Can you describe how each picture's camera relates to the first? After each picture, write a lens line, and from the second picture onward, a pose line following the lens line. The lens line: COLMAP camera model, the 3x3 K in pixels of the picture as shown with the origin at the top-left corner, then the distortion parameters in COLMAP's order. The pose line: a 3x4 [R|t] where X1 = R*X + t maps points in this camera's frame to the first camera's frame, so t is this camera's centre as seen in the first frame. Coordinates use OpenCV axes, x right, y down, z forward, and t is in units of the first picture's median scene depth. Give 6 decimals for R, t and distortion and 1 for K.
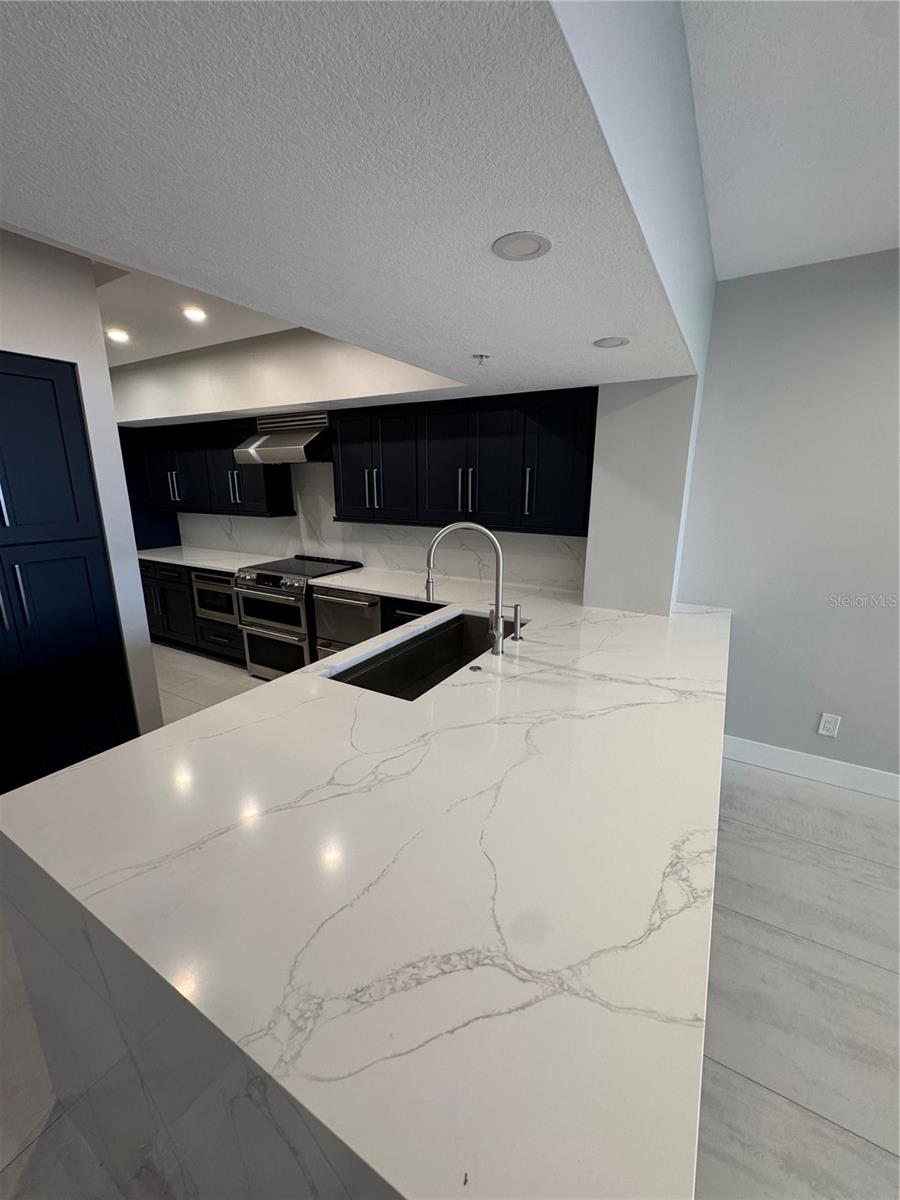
lens RADIAL K [[476.8, 0, 451.5], [0, 476.8, 600.3], [0, 0, 1]] dist [-0.004699, 0.000433]
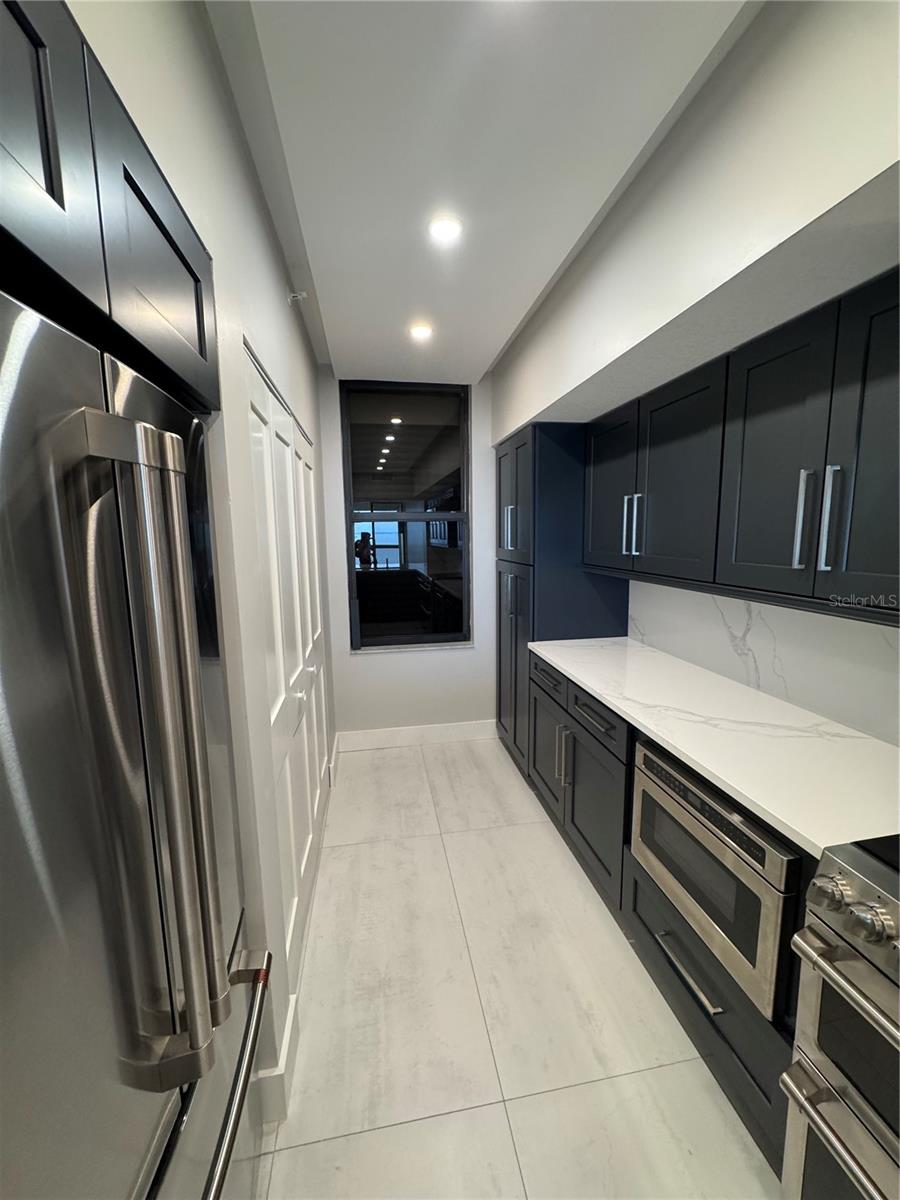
lens RADIAL K [[476.8, 0, 451.5], [0, 476.8, 600.3], [0, 0, 1]] dist [-0.004699, 0.000433]
pose [[0.639051, 0.097774, -0.762925, -0.416752], [-0.170850, 0.985153, -0.016856, -0.161410], [0.749949, 0.141118, 0.646268, 0.722410]]
